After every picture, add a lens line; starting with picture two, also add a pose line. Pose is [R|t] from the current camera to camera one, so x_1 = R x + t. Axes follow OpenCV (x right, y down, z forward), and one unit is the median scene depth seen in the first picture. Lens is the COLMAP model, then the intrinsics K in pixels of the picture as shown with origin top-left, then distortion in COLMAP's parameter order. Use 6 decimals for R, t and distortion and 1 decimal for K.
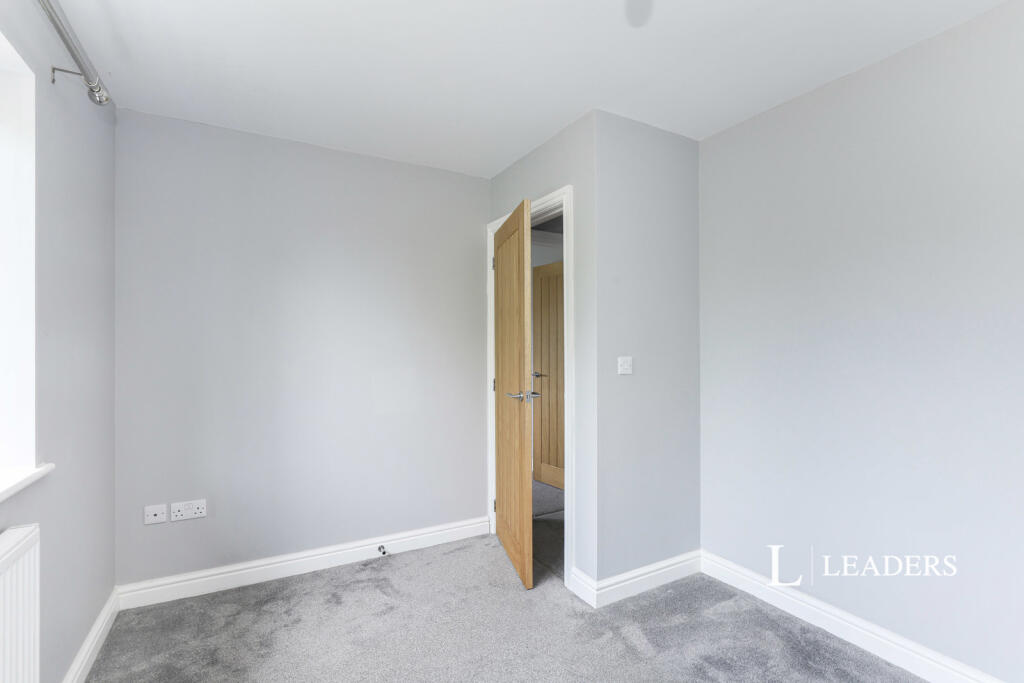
lens RADIAL K [[471.8, 0, 512.2], [0, 471.8, 348.1], [0, 0, 1]] dist [-0.001440, 0.000050]
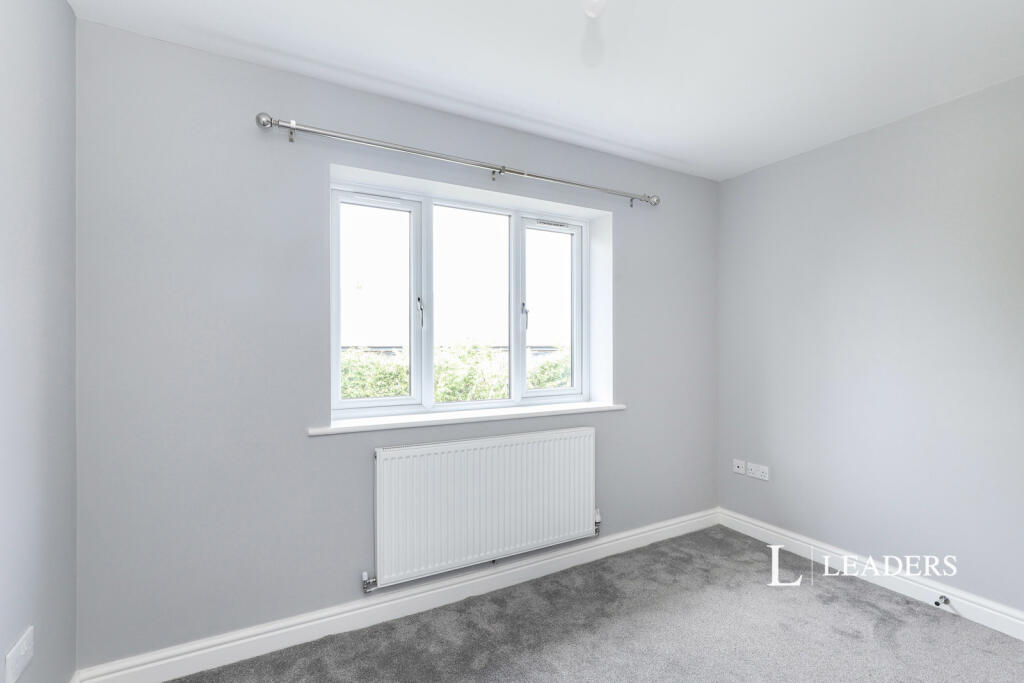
lens RADIAL K [[471.8, 0, 512.2], [0, 471.8, 348.1], [0, 0, 1]] dist [-0.001440, 0.000050]
pose [[-0.003002, 0.000980, -0.999995, 0.605231], [0.002848, 0.999995, 0.000972, 0.005335], [0.999991, -0.002845, -0.003005, 0.343136]]
